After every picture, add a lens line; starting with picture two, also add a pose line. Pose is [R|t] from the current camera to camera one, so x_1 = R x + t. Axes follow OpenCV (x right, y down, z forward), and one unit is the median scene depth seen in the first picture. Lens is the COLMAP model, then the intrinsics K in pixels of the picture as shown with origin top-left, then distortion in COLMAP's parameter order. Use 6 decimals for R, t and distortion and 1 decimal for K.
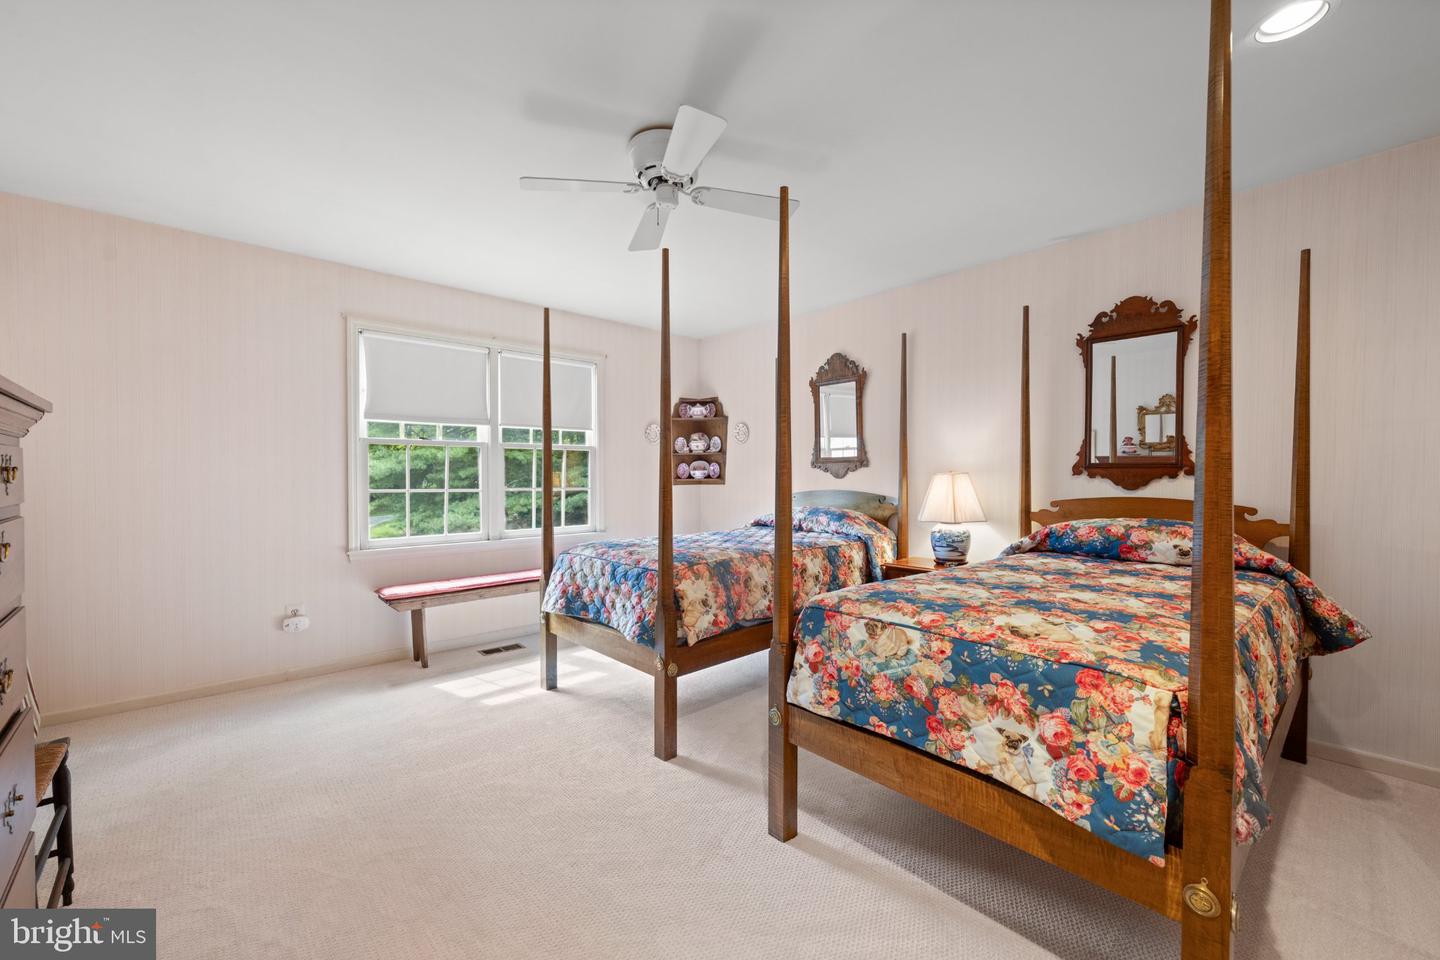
lens RADIAL K [[571.8, 0, 714.4], [0, 571.8, 481.2], [0, 0, 1]] dist [-0.000607, 0.000216]
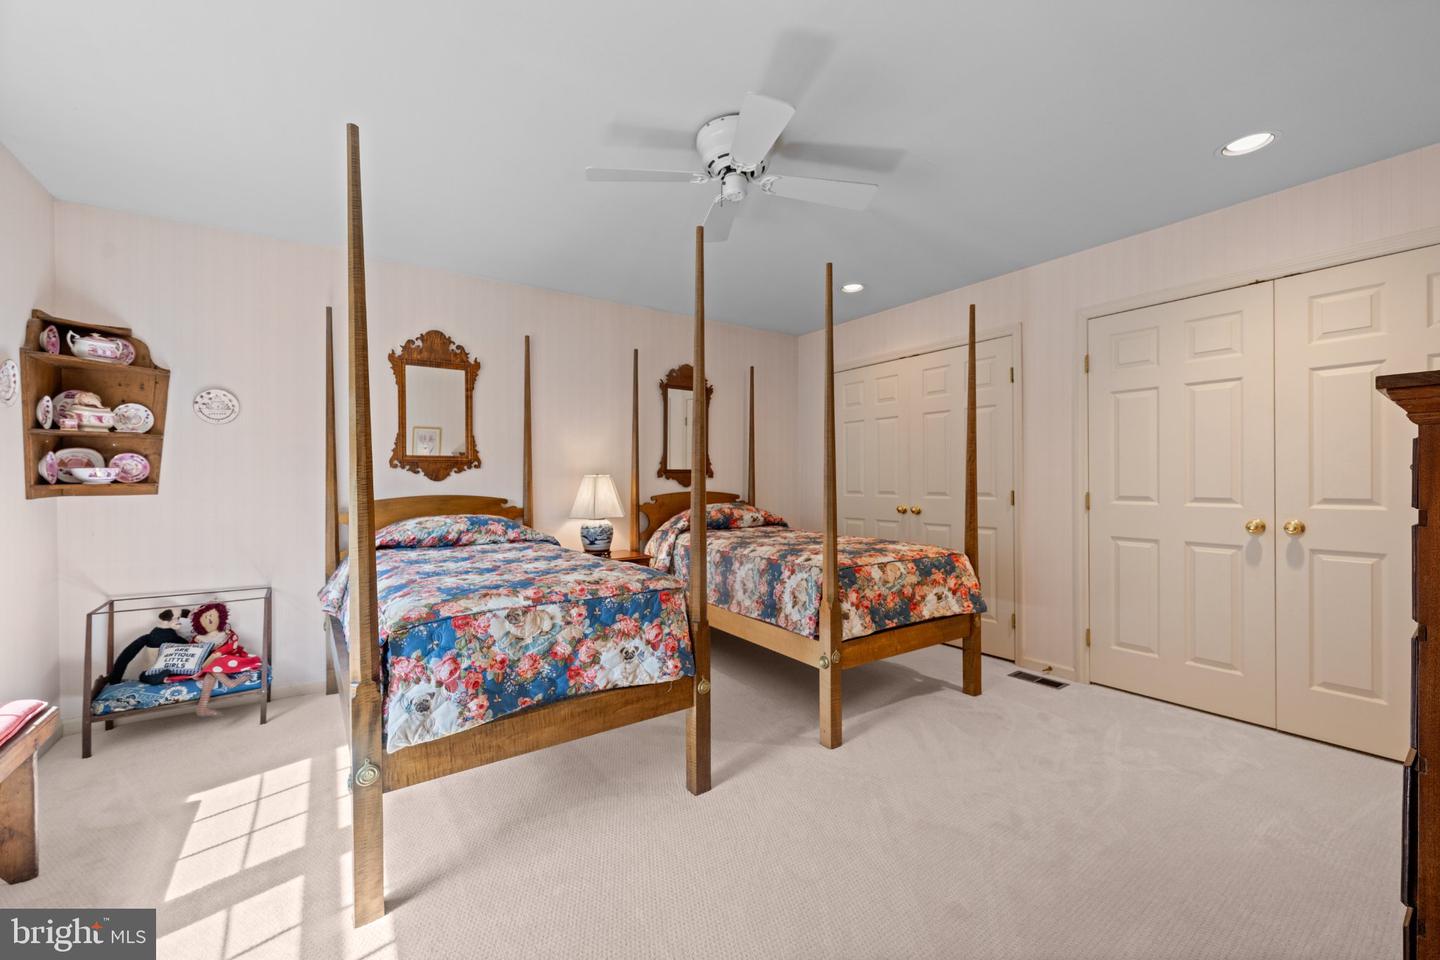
lens RADIAL K [[571.8, 0, 714.4], [0, 571.8, 481.2], [0, 0, 1]] dist [-0.000607, 0.000216]
pose [[0.125712, -0.003194, 0.992062, -0.806973], [0.011844, 0.999928, 0.001718, -0.002246], [-0.991996, 0.011533, 0.125741, 0.717177]]
